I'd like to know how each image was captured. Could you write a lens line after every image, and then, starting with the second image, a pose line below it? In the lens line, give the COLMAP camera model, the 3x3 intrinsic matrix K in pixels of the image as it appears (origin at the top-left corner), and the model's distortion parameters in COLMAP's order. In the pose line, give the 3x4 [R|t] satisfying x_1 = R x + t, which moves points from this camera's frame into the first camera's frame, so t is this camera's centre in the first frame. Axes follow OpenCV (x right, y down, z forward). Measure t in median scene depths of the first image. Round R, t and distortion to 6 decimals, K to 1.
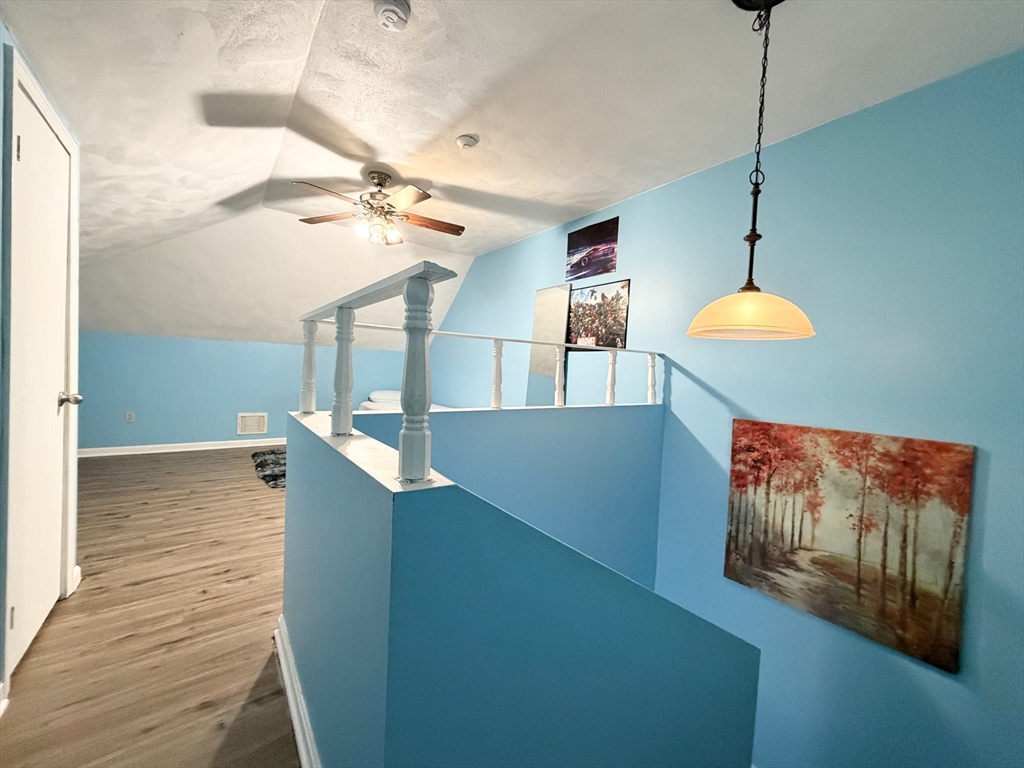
lens RADIAL K [[407.2, 0, 512.7], [0, 407.2, 383.3], [0, 0, 1]] dist [0.000214, 0.000227]
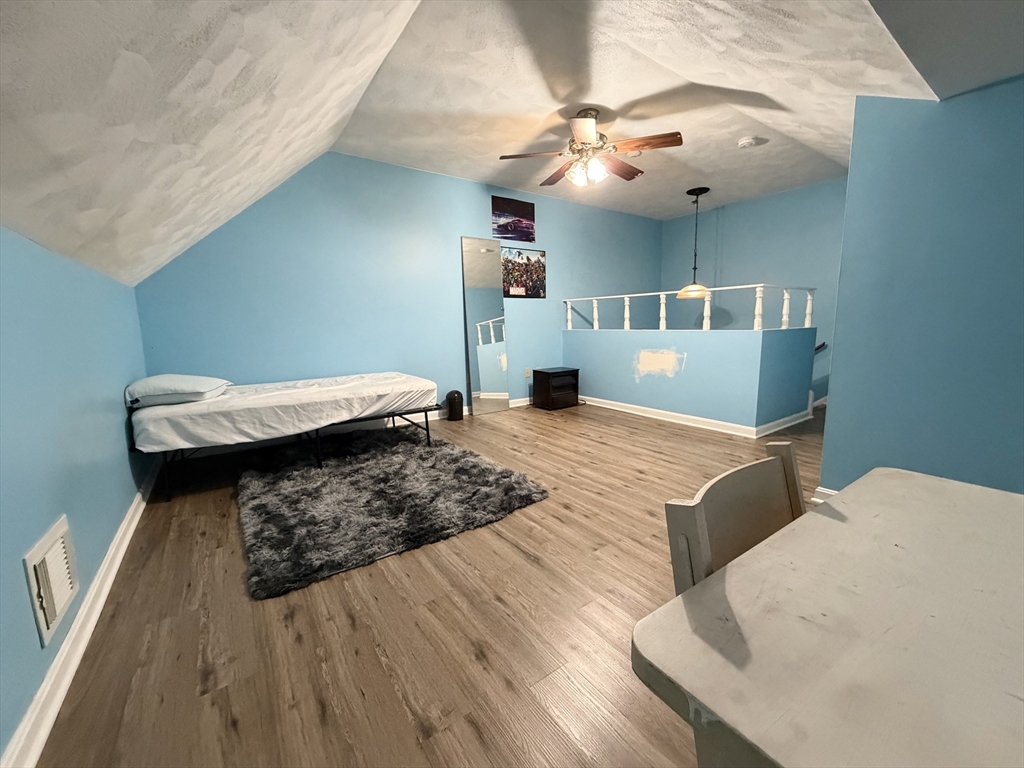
lens RADIAL K [[407.2, 0, 516.7], [0, 407.2, 382.4], [0, 0, 1]] dist [0.000214, 0.000227]
pose [[-0.010651, -0.186456, 0.982406, -1.677894], [0.061793, 0.980461, 0.186757, -0.079975], [-0.998032, 0.062695, 0.001079, 1.440101]]
